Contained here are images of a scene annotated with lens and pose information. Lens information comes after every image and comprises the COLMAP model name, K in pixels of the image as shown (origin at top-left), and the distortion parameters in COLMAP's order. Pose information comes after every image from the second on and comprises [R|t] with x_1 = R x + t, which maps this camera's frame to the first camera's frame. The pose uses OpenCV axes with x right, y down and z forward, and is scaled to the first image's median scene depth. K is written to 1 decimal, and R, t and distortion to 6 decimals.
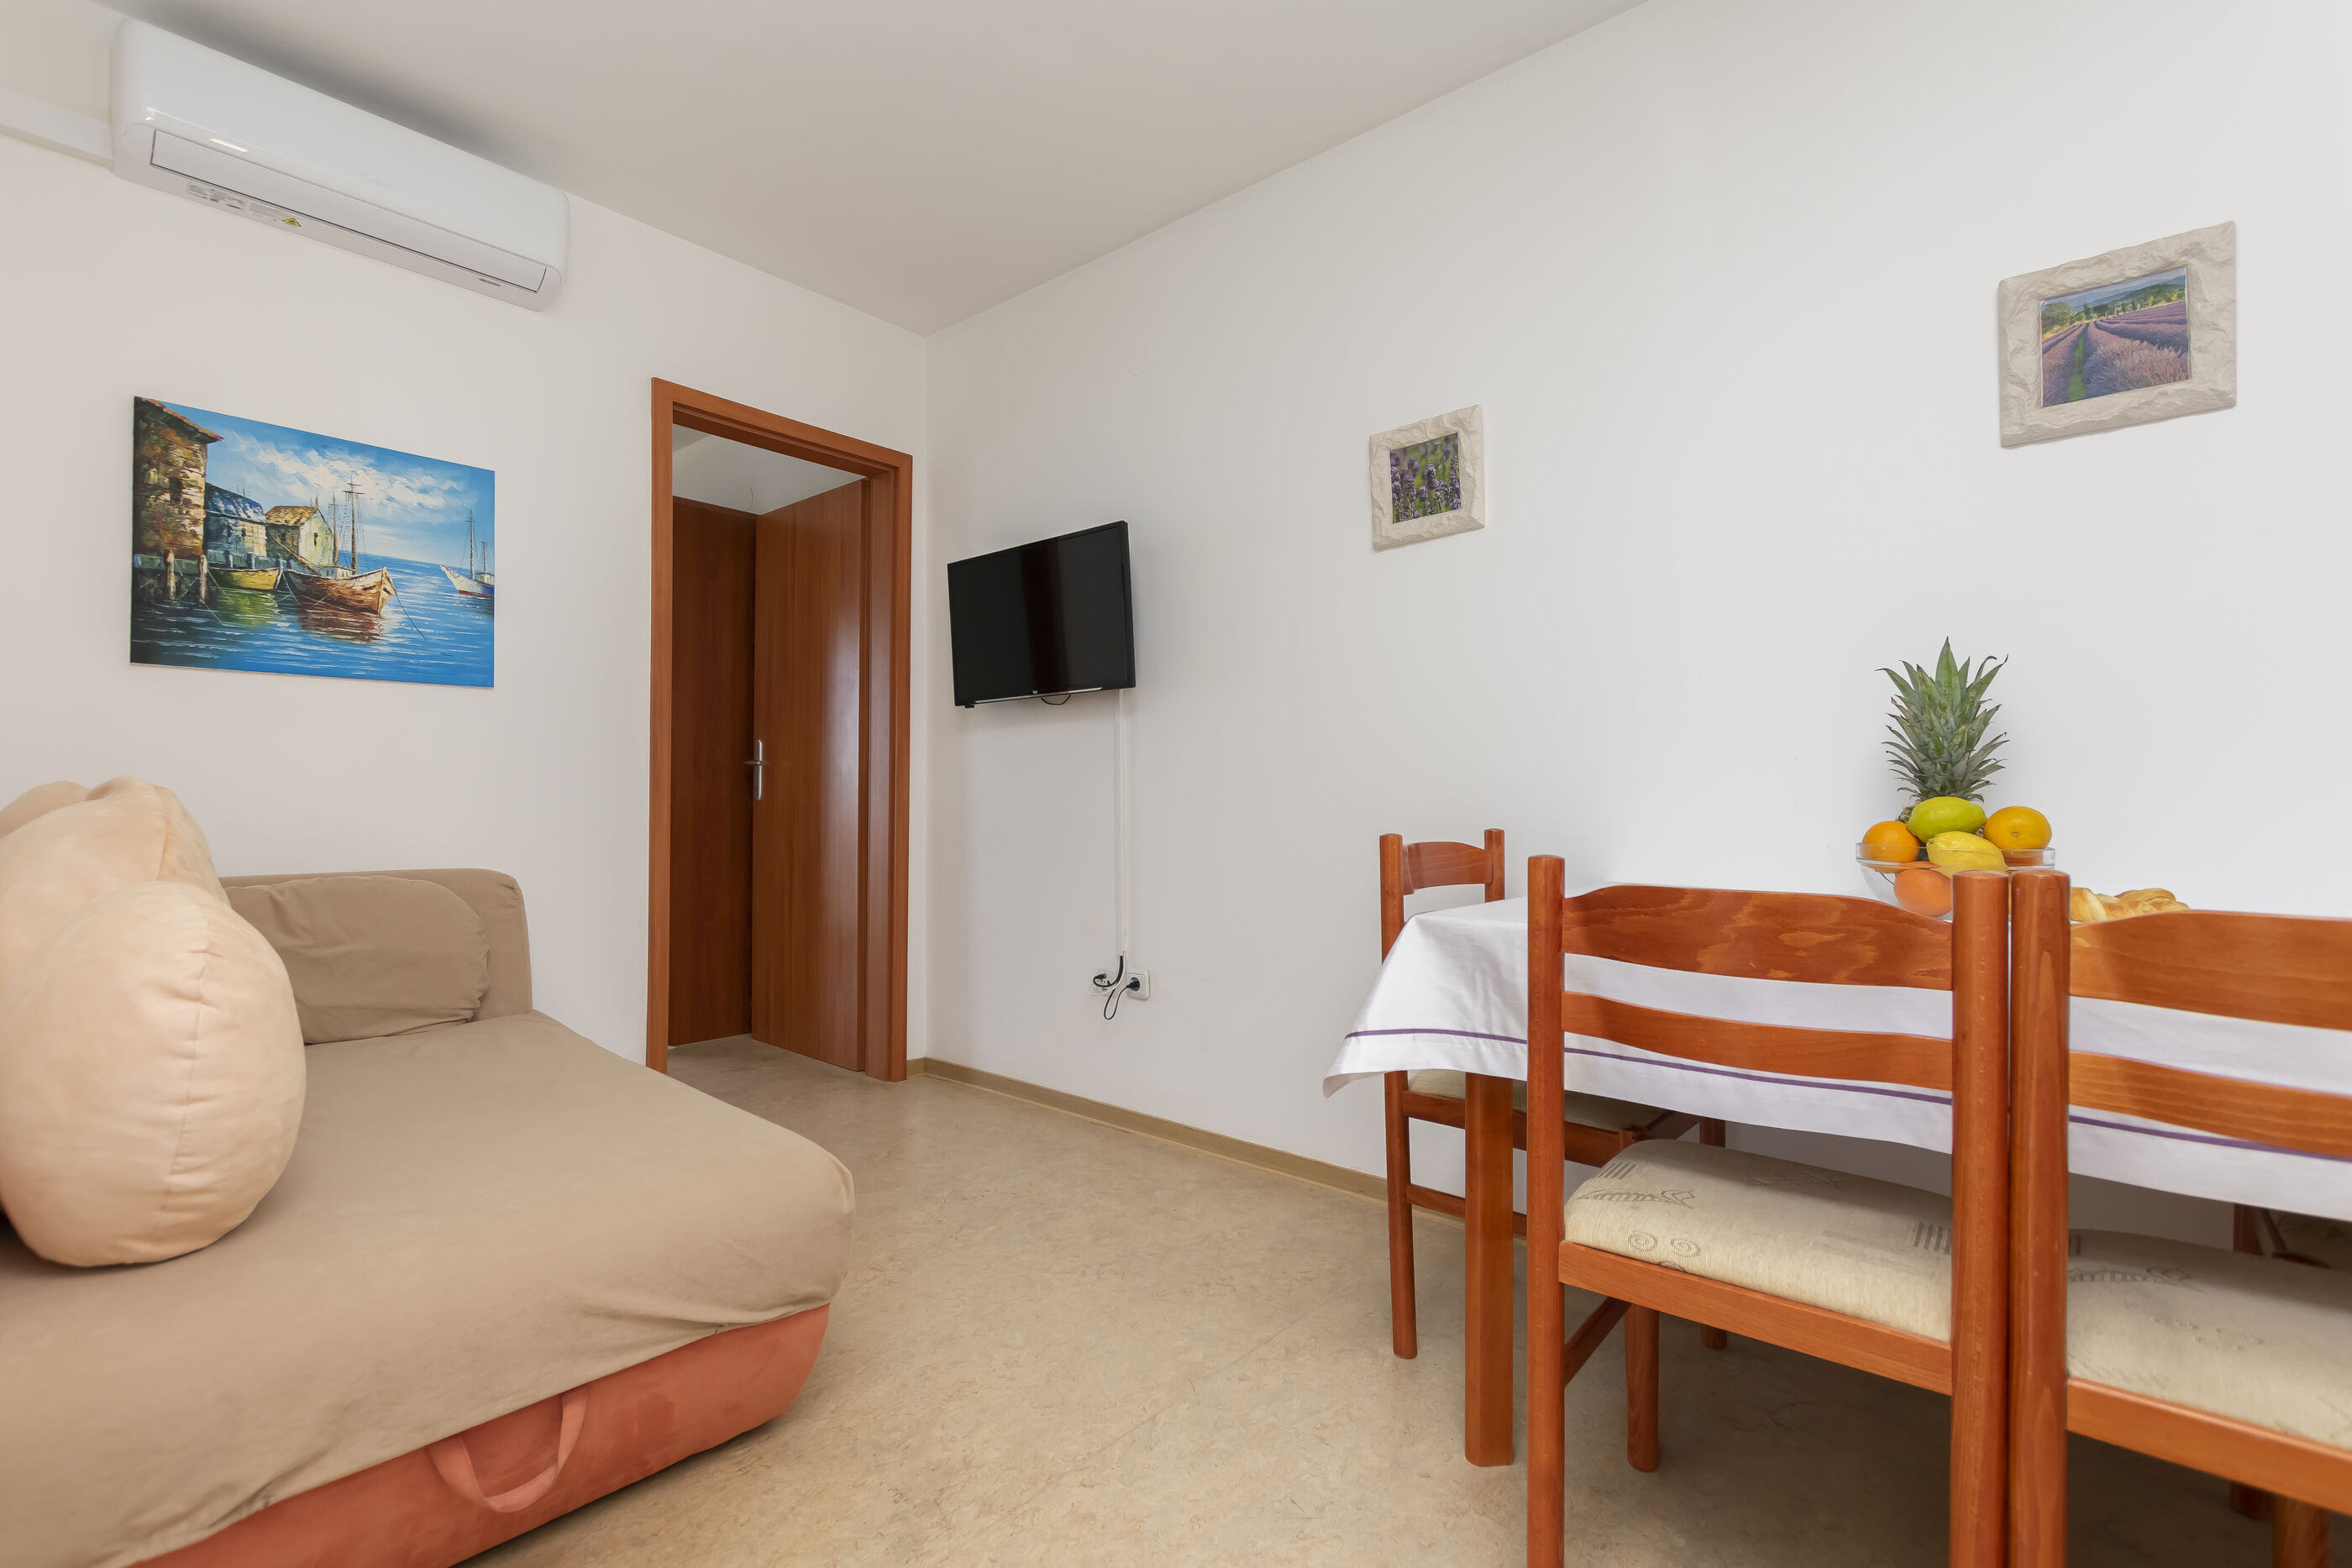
lens RADIAL K [[1035.8, 0, 1173.4], [0, 1035.8, 784.5], [0, 0, 1]] dist [0.001818, -0.000996]
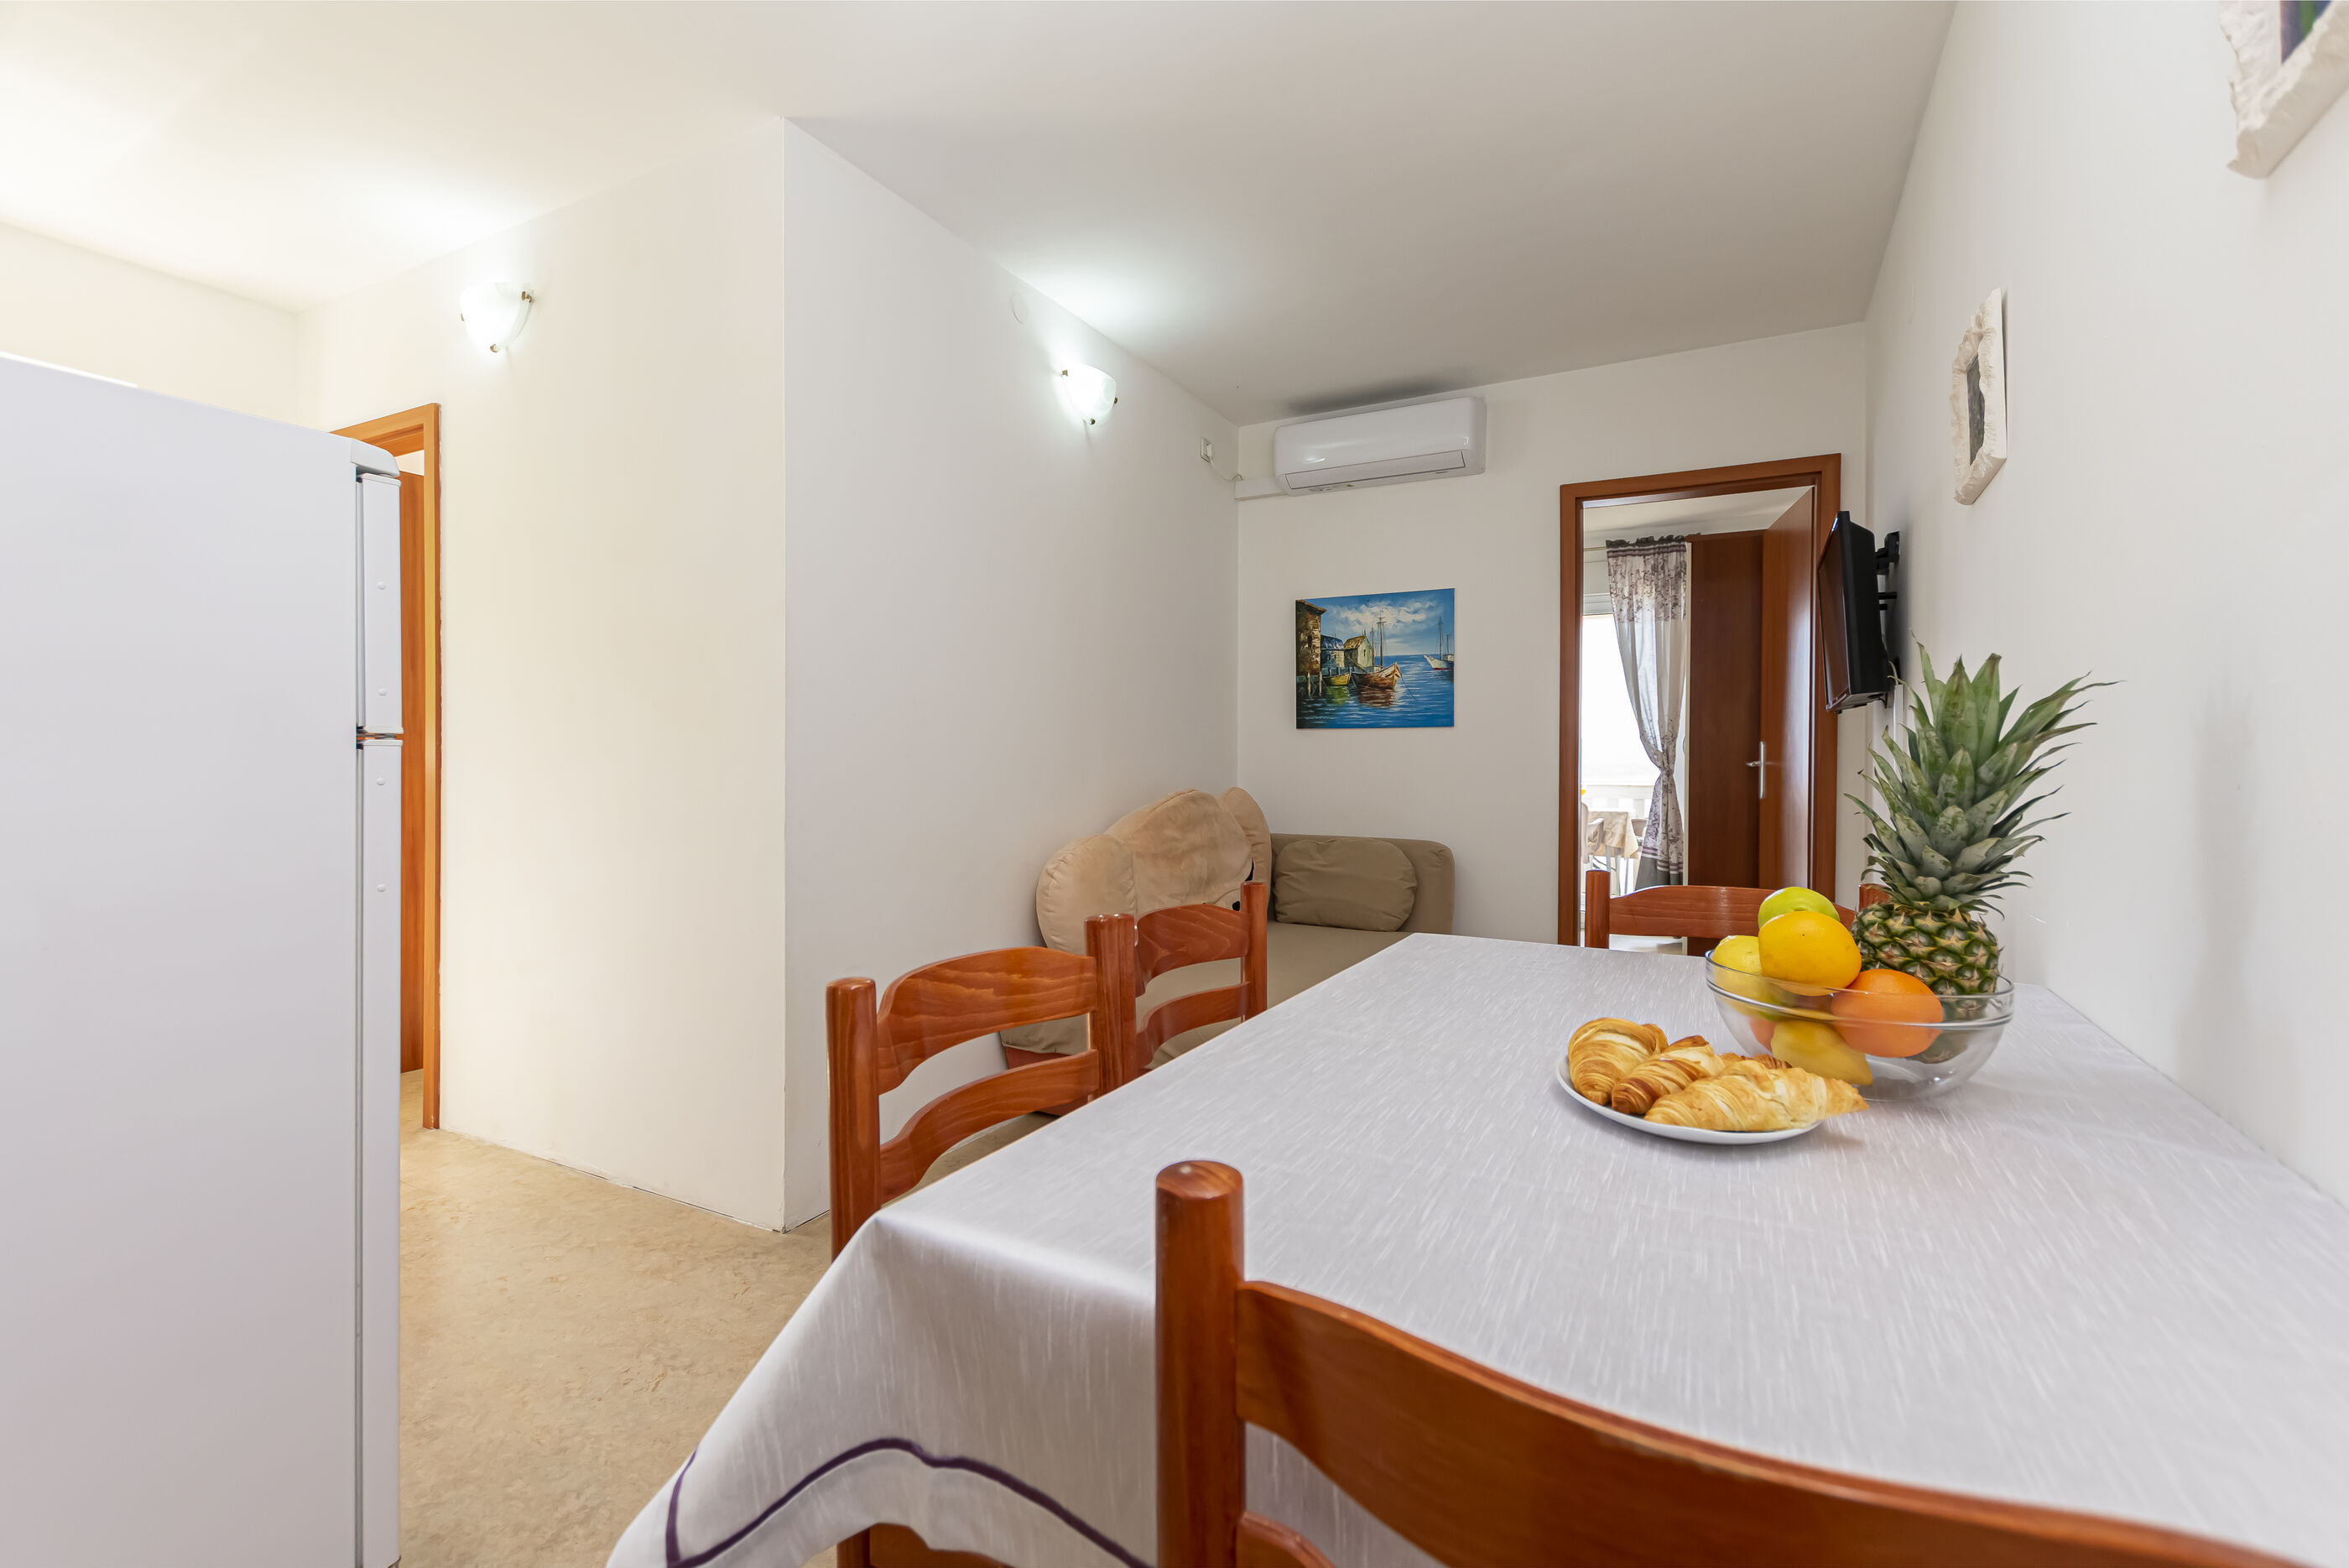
lens RADIAL K [[1034.6, 0, 1184.1], [0, 1034.6, 777.4], [0, 0, 1]] dist [0.001818, -0.000996]
pose [[0.210269, 0.013155, -0.977555, 0.888712], [-0.002443, 0.999913, 0.012930, -0.041467], [0.977641, -0.000331, 0.210283, 0.310172]]
